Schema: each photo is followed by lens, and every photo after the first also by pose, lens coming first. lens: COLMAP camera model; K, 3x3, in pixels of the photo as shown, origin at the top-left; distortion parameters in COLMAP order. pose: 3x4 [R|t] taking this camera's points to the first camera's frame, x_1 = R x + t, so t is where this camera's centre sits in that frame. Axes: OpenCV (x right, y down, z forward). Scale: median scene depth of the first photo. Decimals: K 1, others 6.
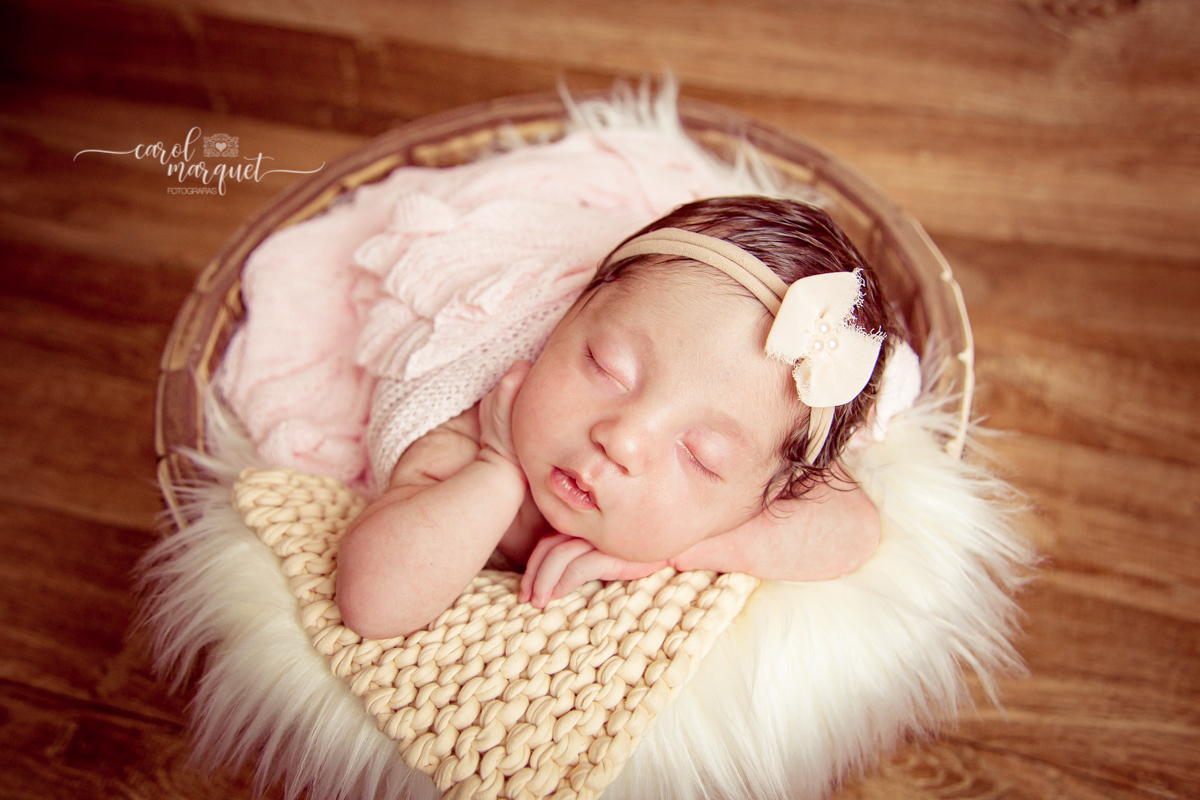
lens RADIAL K [[1100.4, 0, 594.4], [0, 1100.4, 388.7], [0, 0, 1]] dist [0.073922, 0.000000]
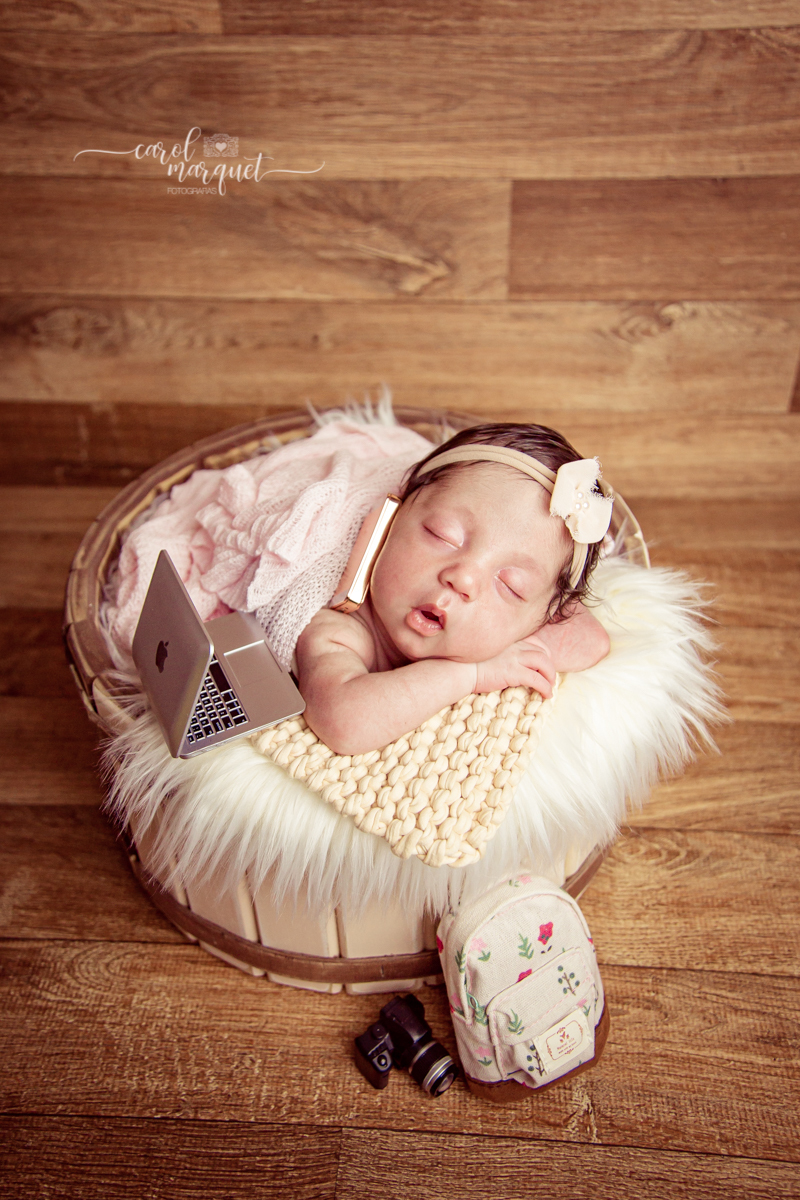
lens RADIAL K [[1079.3, 0, 406.7], [0, 1079.3, 563.7], [0, 0, 1]] dist [0.084170, 0.000000]
pose [[0.967973, -0.125580, 0.217388, -0.227749], [0.163663, 0.972261, -0.167099, 0.164811], [-0.190373, 0.197326, 0.961676, -0.276357]]
